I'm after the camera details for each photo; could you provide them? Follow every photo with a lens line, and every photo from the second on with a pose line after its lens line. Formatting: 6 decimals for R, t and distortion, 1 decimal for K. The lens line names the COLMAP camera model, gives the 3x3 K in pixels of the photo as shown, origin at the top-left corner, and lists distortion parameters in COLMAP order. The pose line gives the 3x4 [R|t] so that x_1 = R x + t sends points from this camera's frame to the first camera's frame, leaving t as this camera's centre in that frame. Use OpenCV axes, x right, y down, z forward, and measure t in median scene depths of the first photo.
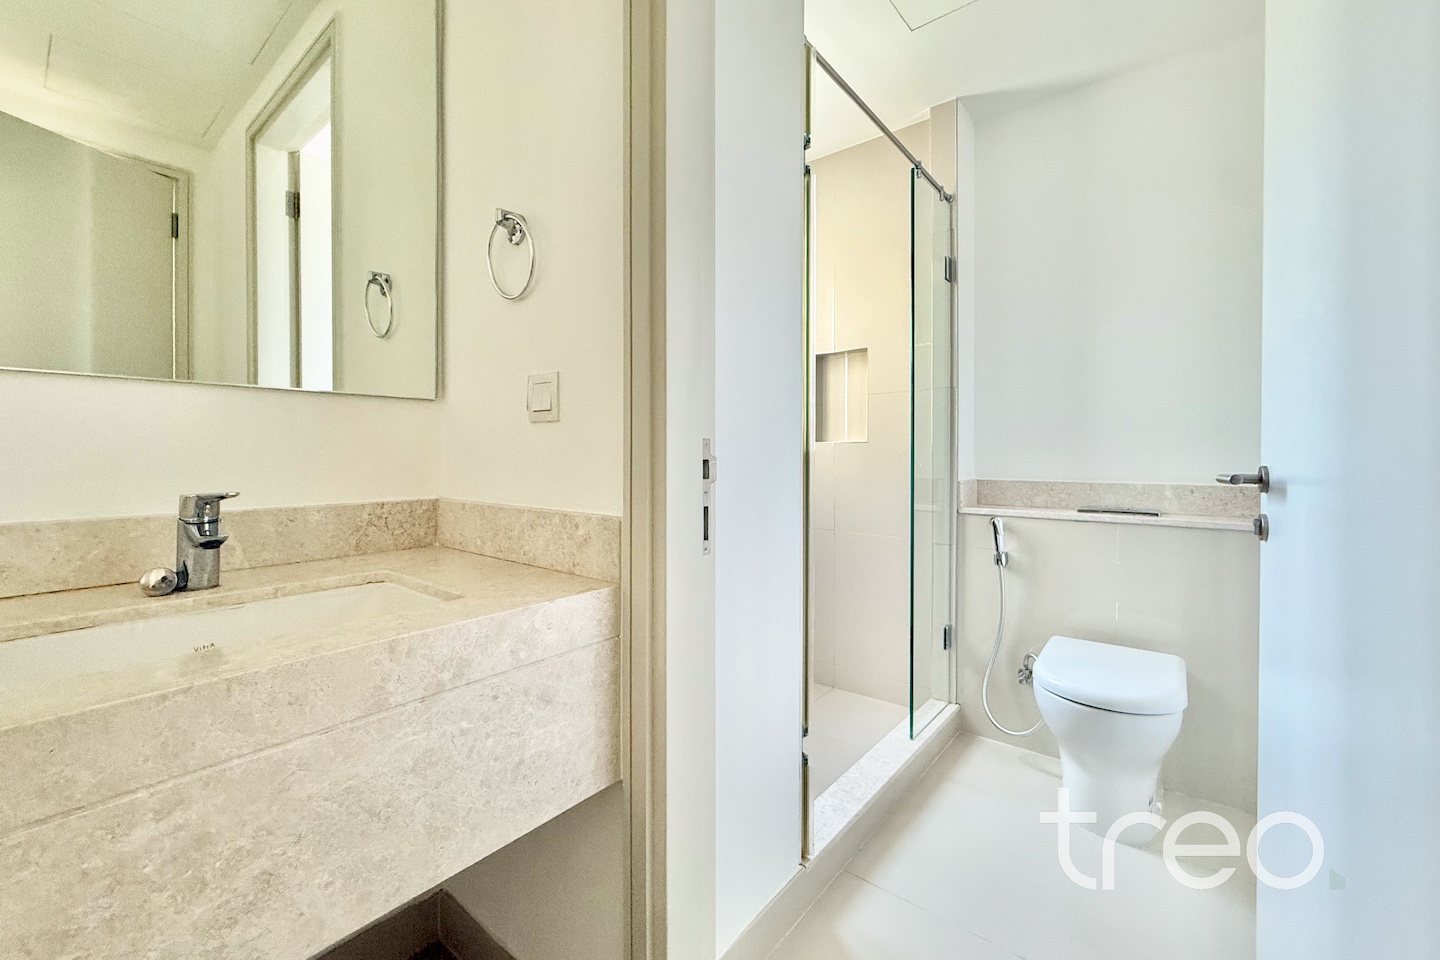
lens RADIAL K [[584.8, 0, 726.2], [0, 584.8, 464.9], [0, 0, 1]] dist [-0.001892, 0.000242]
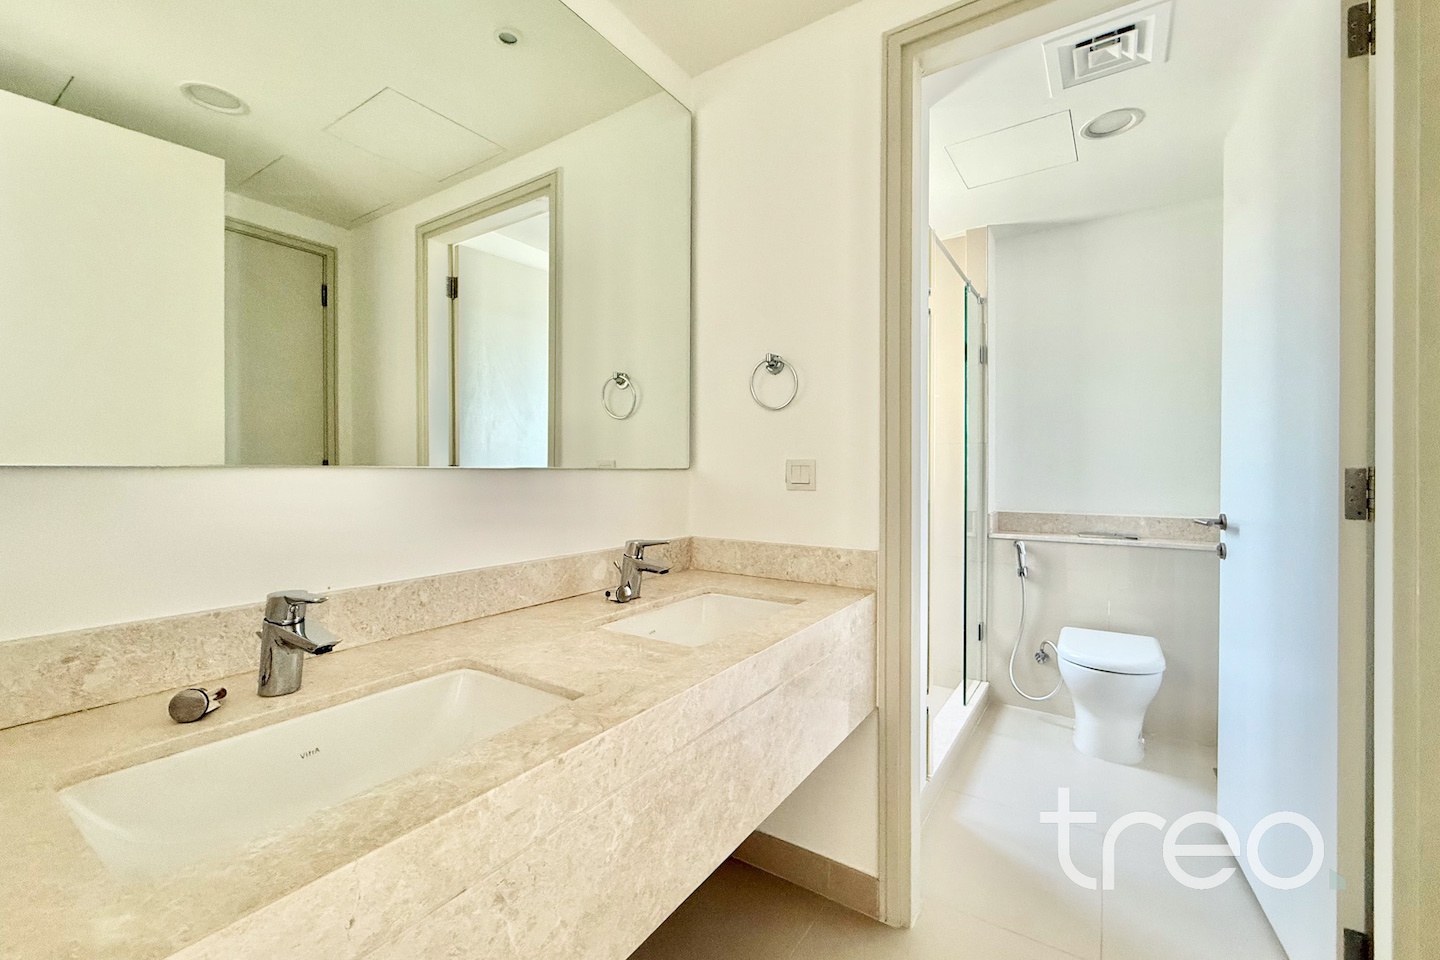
lens RADIAL K [[584.8, 0, 715.6], [0, 584.8, 480.9], [0, 0, 1]] dist [-0.001892, 0.000242]
pose [[0.996813, -0.003152, 0.079717, -0.409683], [0.003143, 0.999995, 0.000241, -0.061158], [-0.079718, 0.000010, 0.996817, -0.341605]]
